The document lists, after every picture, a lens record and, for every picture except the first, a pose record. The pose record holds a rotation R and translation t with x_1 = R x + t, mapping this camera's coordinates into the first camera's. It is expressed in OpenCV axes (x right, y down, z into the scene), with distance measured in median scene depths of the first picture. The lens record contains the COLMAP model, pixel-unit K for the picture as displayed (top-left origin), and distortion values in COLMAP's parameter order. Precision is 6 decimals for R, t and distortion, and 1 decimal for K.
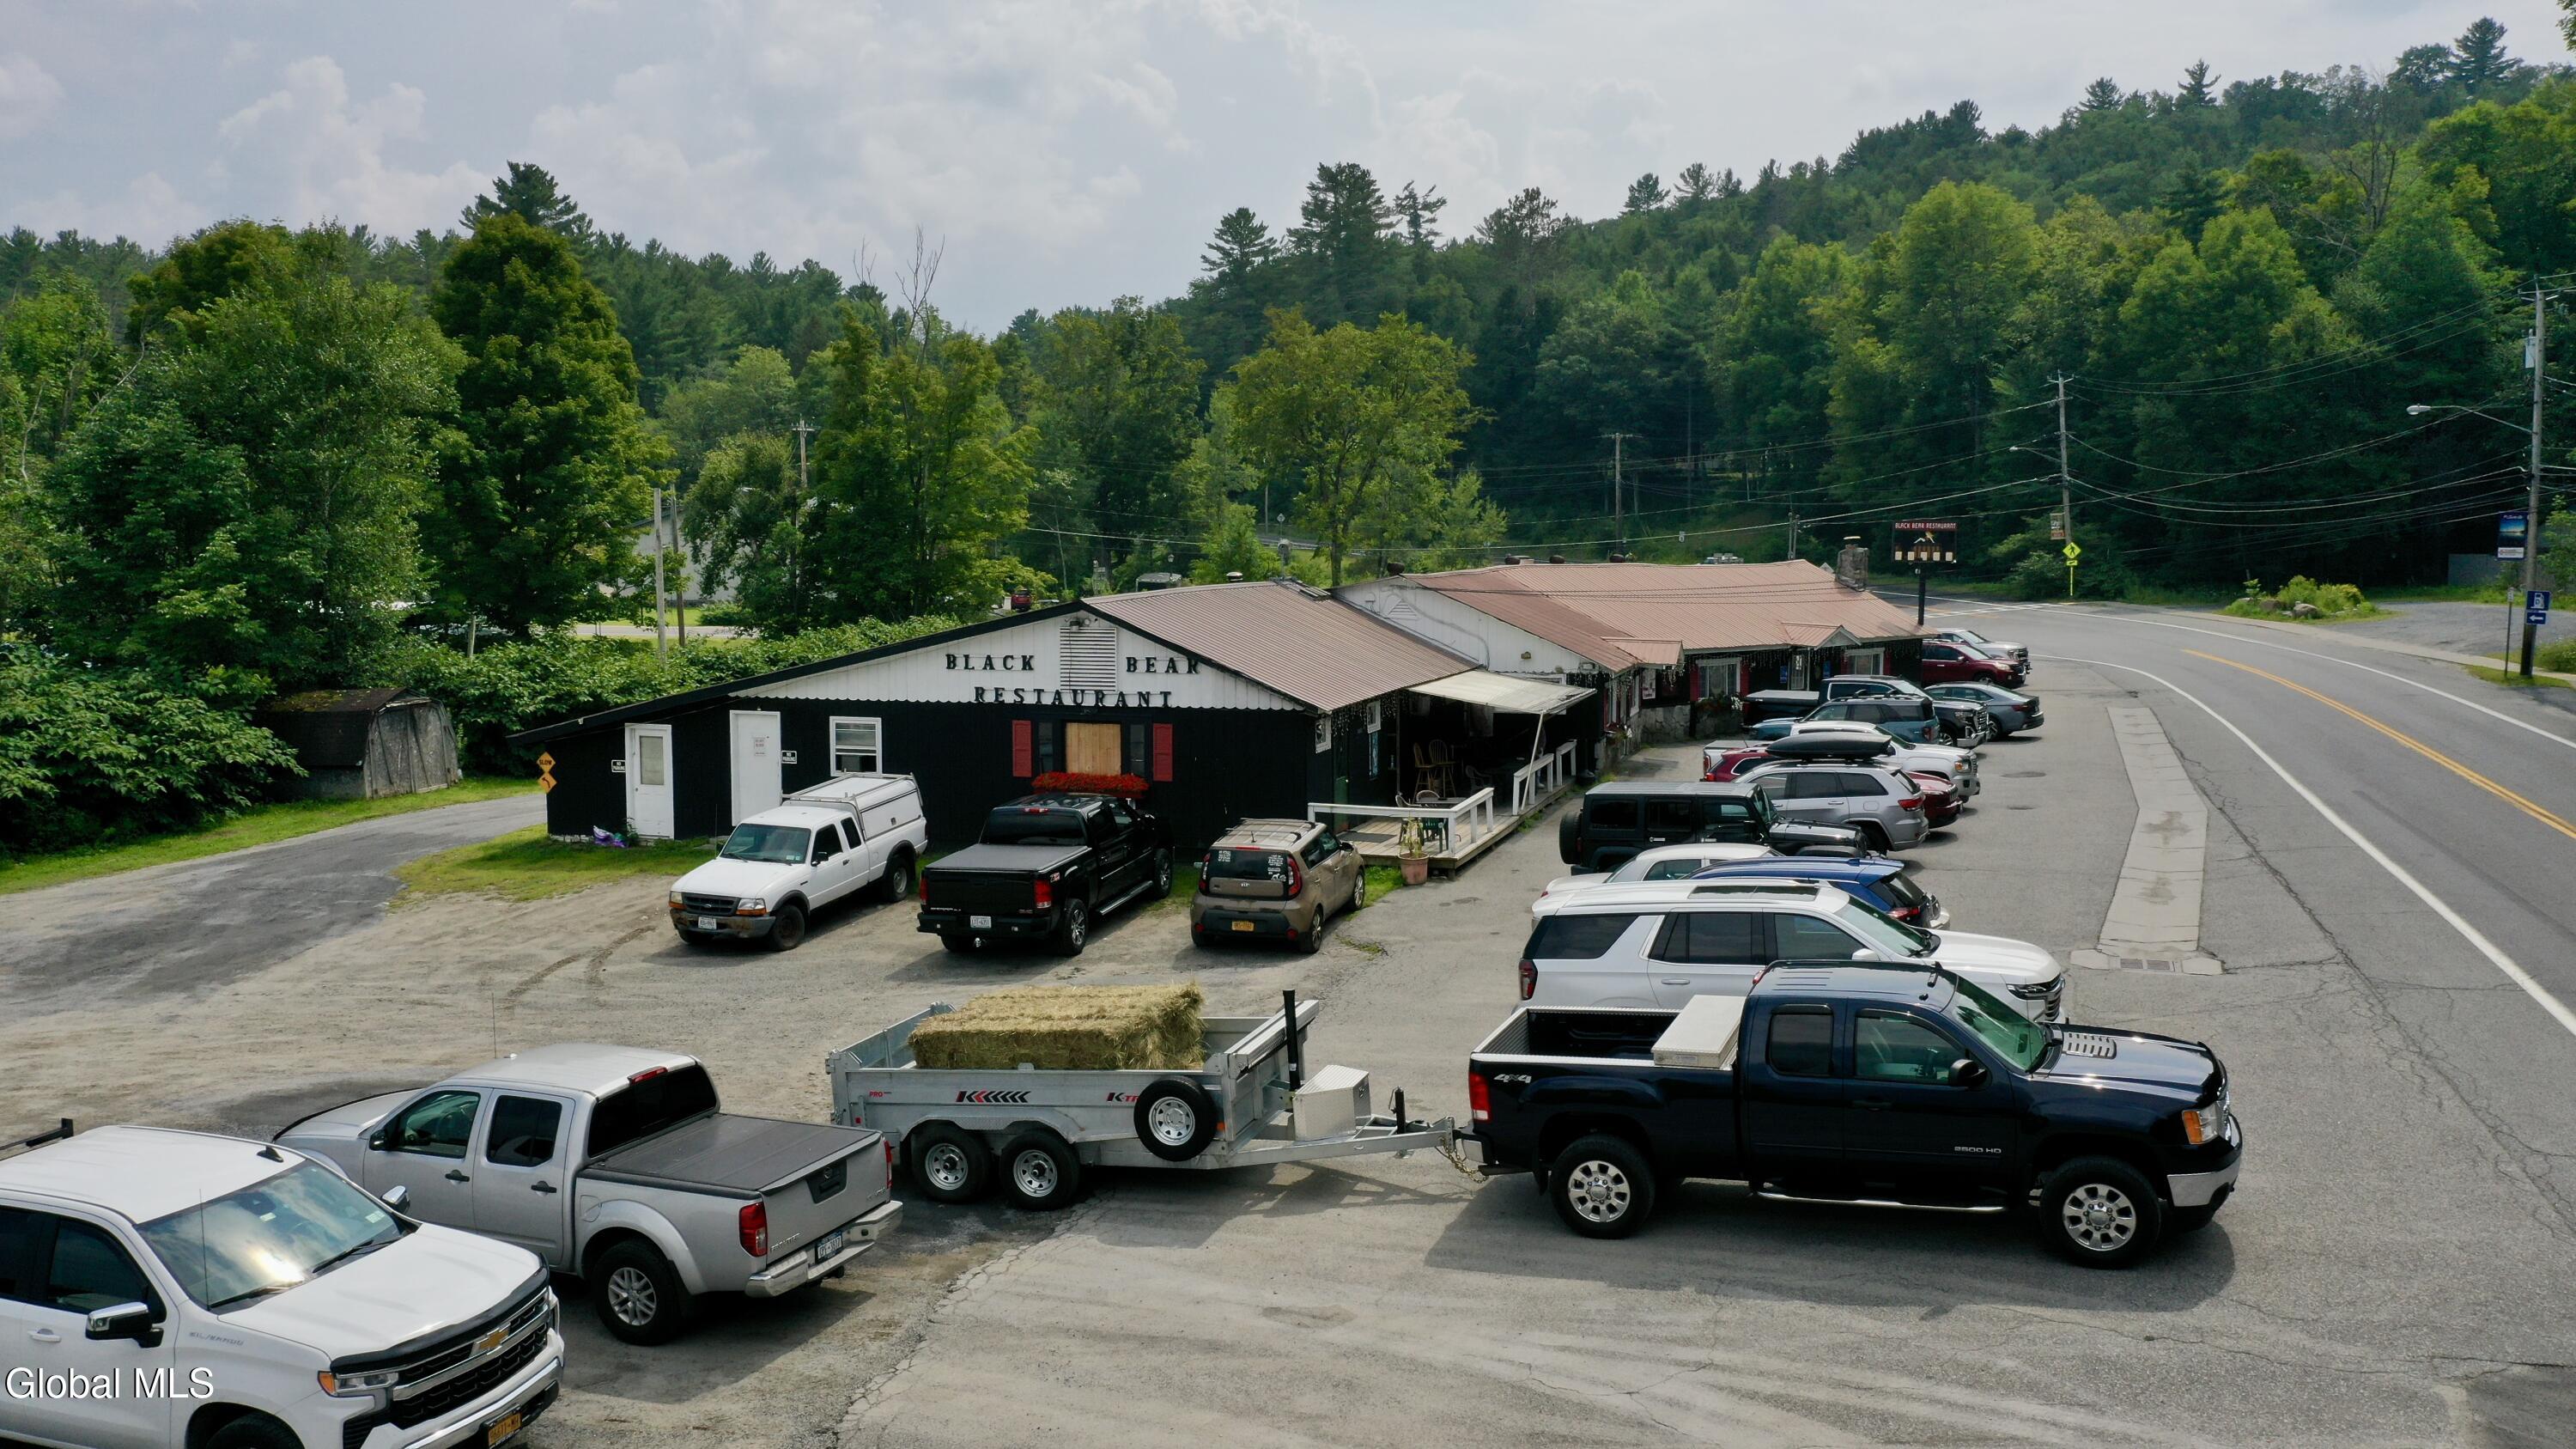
lens RADIAL K [[2039.0, 0, 1286.3], [0, 2039.0, 727.6], [0, 0, 1]] dist [-0.011219, 0.007457]
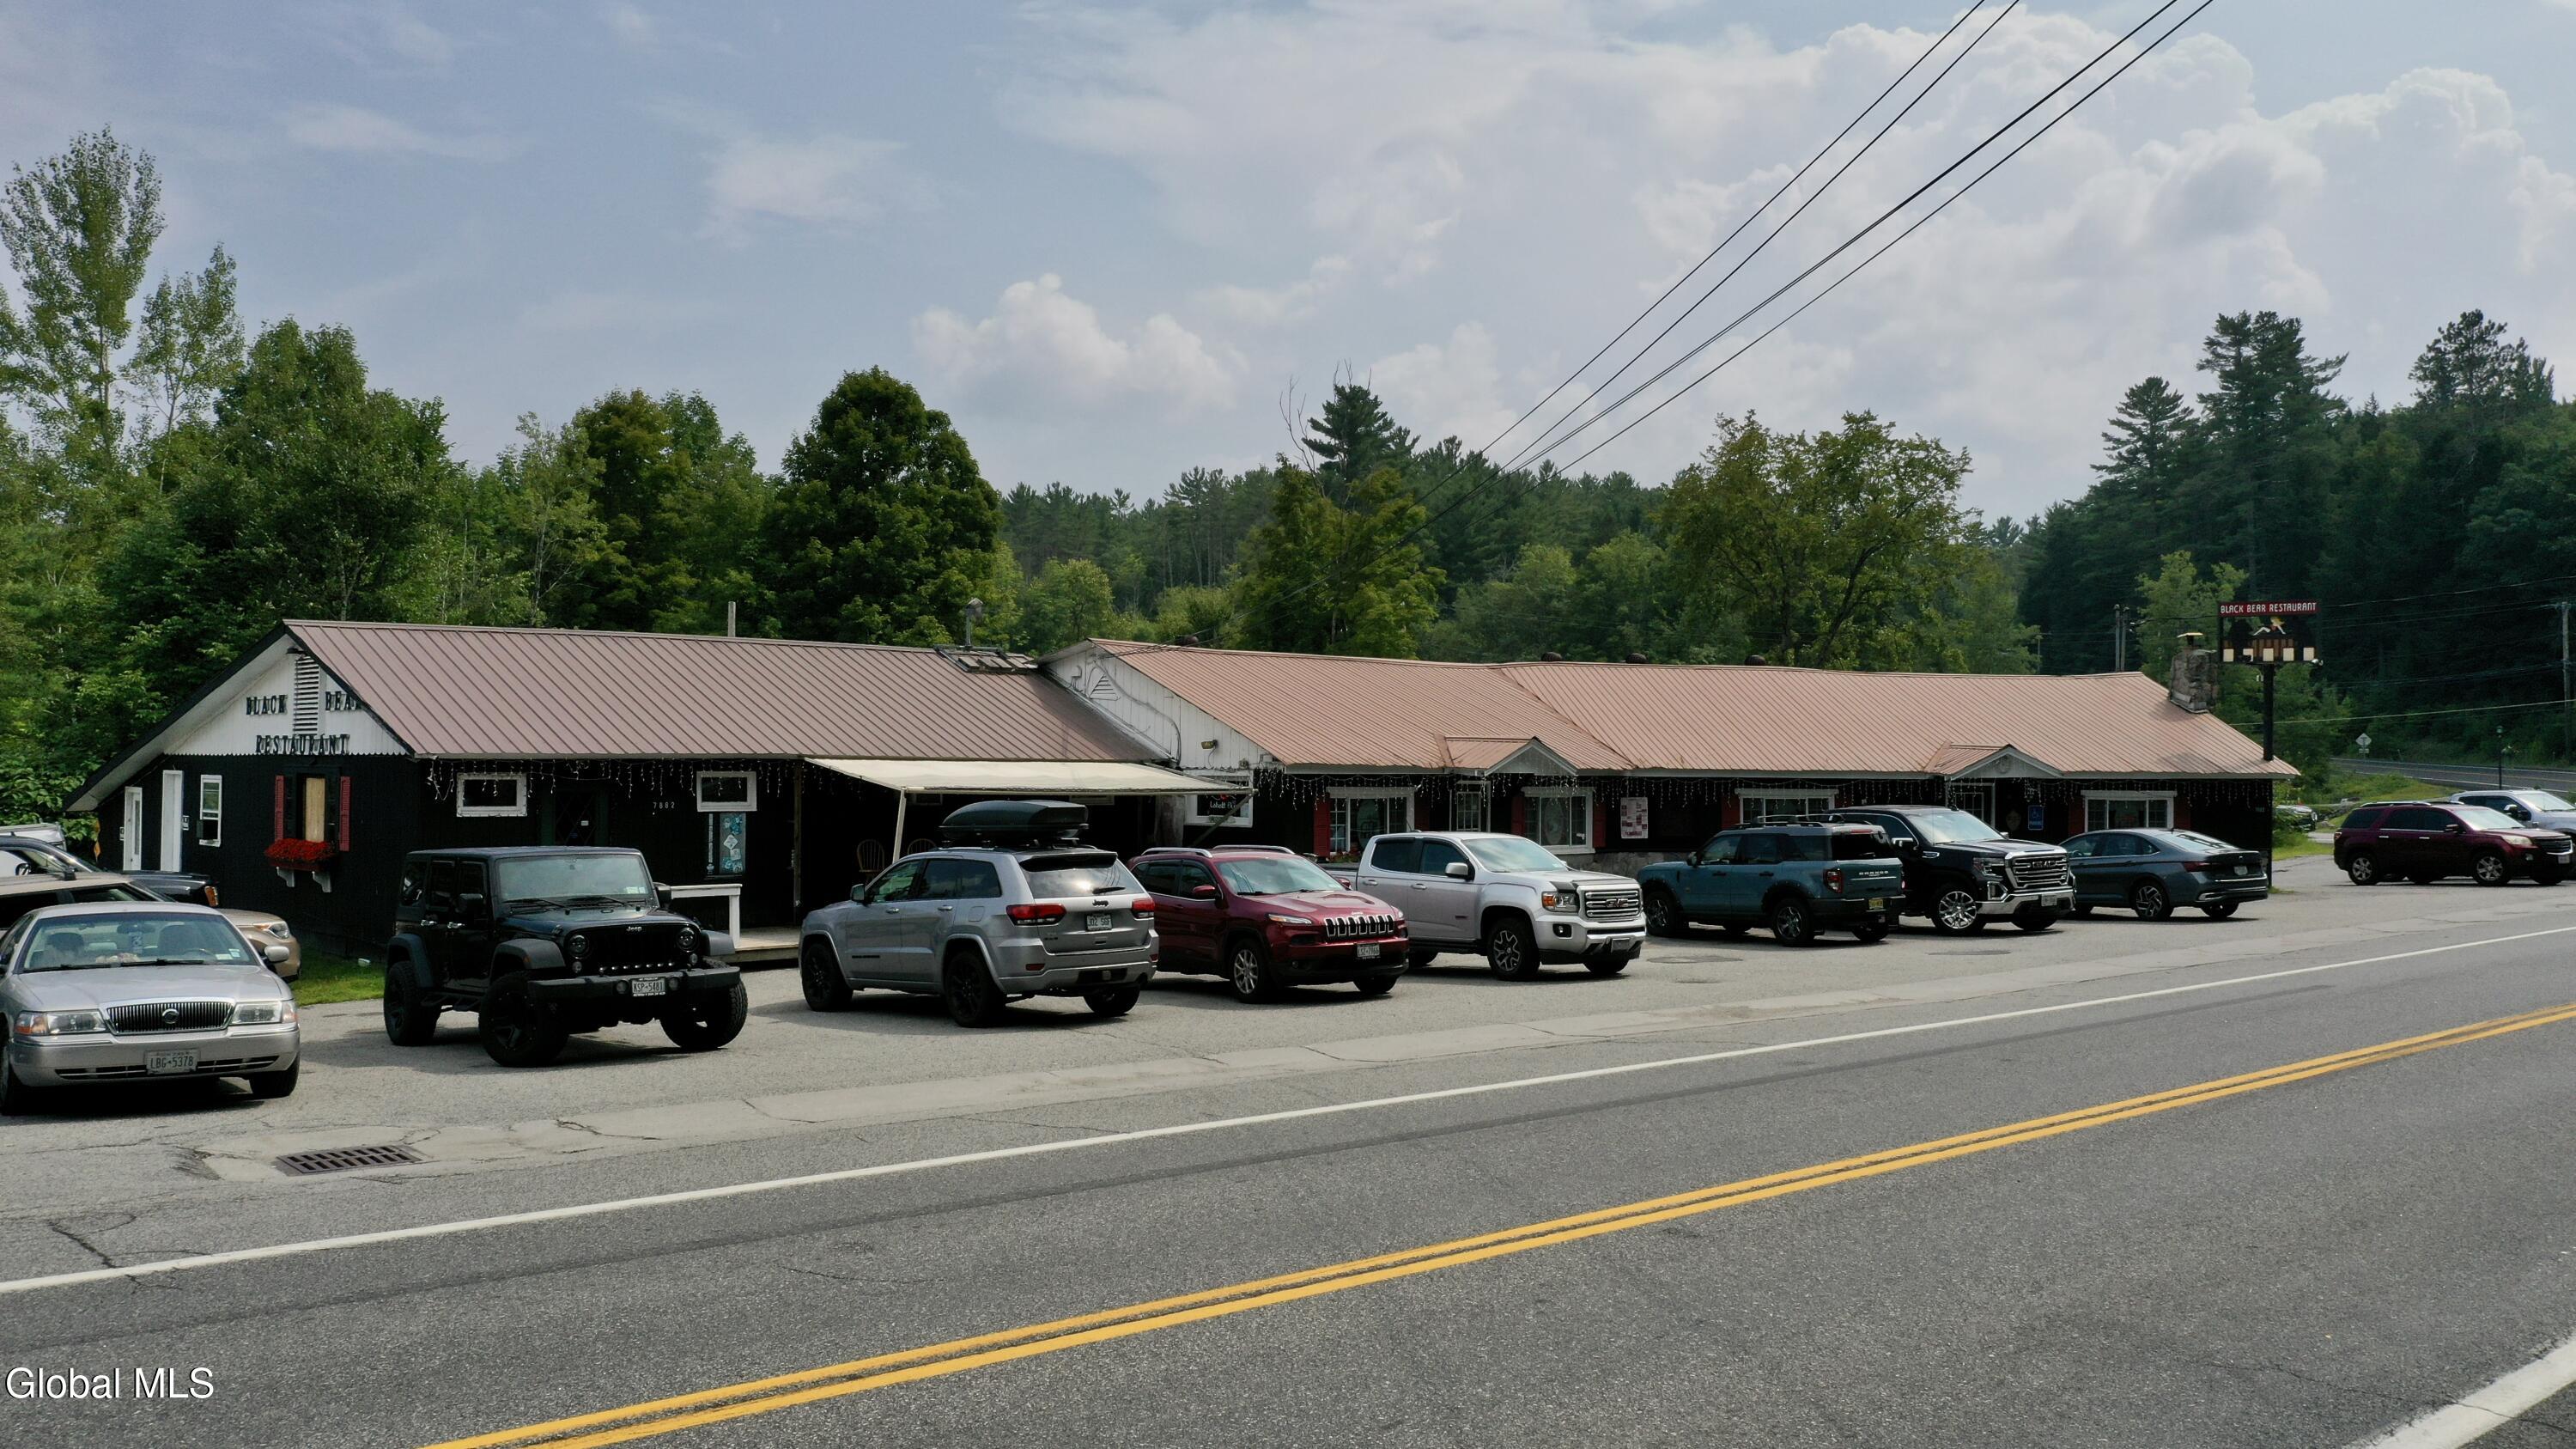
lens RADIAL K [[2039.0, 0, 1286.0], [0, 2039.0, 720.1], [0, 0, 1]] dist [-0.011219, 0.007457]
pose [[0.866010, -0.005468, -0.499996, 0.328738], [-0.054502, 0.992950, -0.105260, 0.019942], [0.497047, 0.118407, 0.859607, 0.258760]]
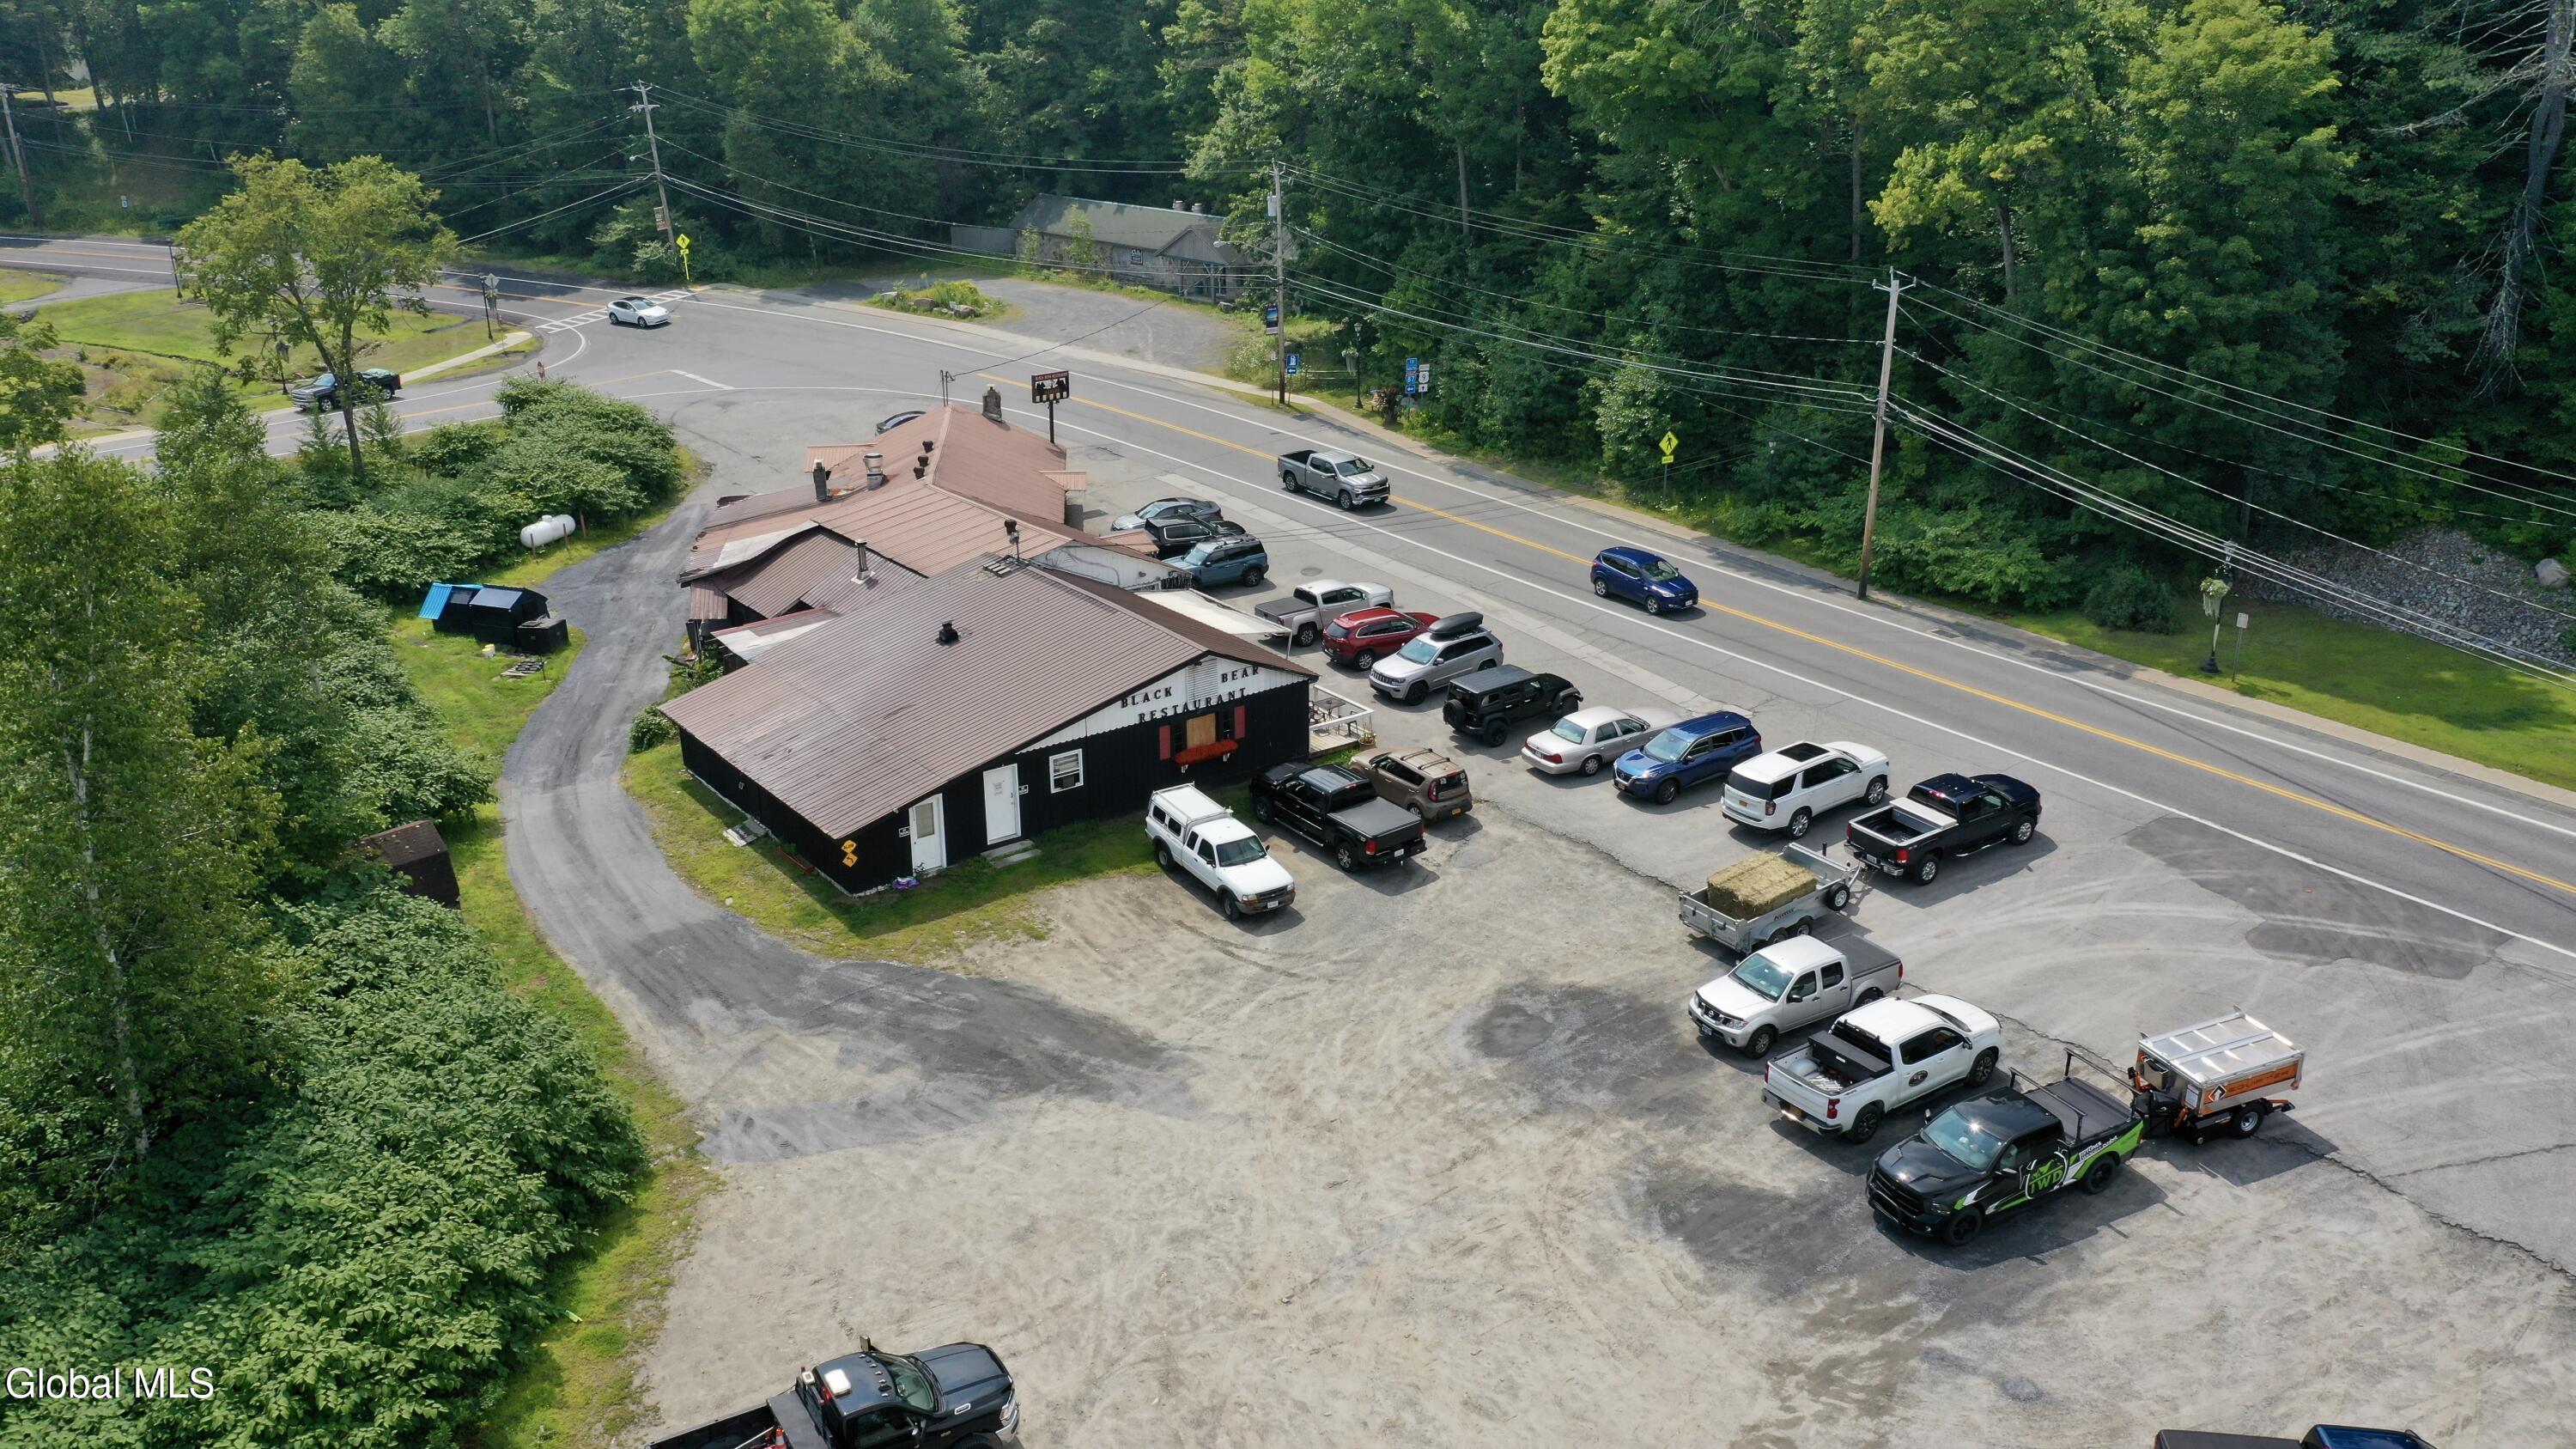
lens RADIAL K [[2039.0, 0, 1303.3], [0, 2039.0, 719.2], [0, 0, 1]] dist [-0.011219, 0.007457]
pose [[0.582199, -0.284437, 0.761669, -0.675650], [0.080269, 0.952341, 0.294286, -0.248155], [-0.809074, -0.110195, 0.577283, -0.013223]]
